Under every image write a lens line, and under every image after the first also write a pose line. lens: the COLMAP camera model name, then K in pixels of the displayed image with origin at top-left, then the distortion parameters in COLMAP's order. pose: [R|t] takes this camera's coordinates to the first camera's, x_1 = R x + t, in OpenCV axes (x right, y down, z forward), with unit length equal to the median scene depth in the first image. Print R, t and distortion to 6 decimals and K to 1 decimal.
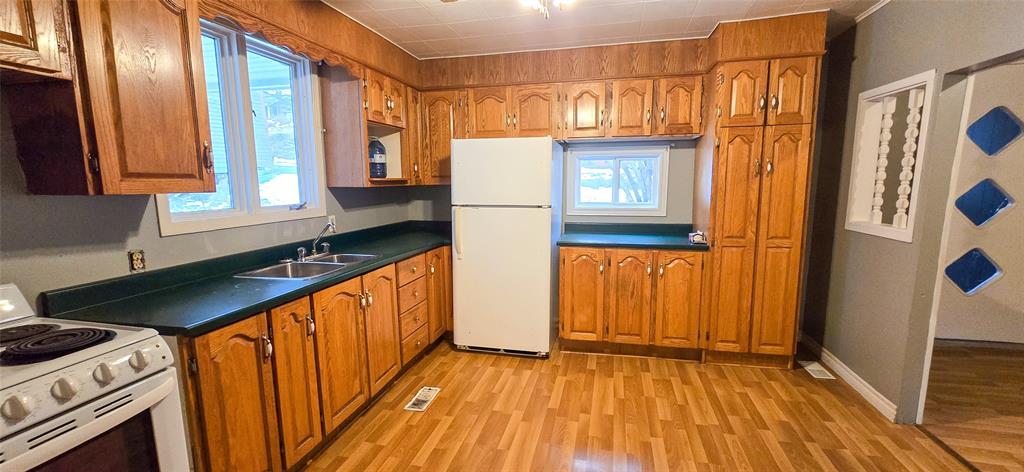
lens RADIAL K [[418.7, 0, 515.6], [0, 418.7, 238.3], [0, 0, 1]] dist [0.000621, 0.000041]
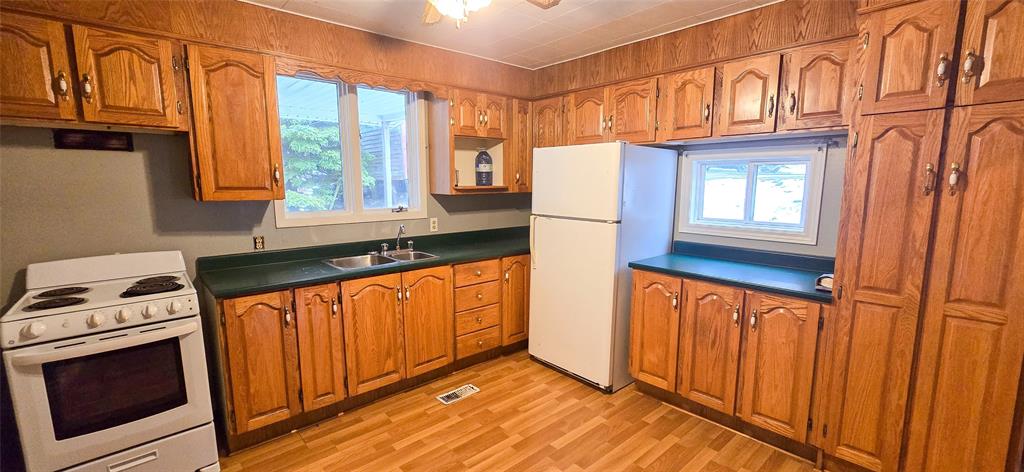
lens RADIAL K [[418.7, 0, 512.8], [0, 418.7, 239.3], [0, 0, 1]] dist [0.000621, 0.000041]
pose [[0.818029, 0.086331, -0.568661, 0.430007], [-0.084561, 0.995980, 0.029561, -0.050500], [0.568927, 0.023905, 0.822040, 0.173549]]
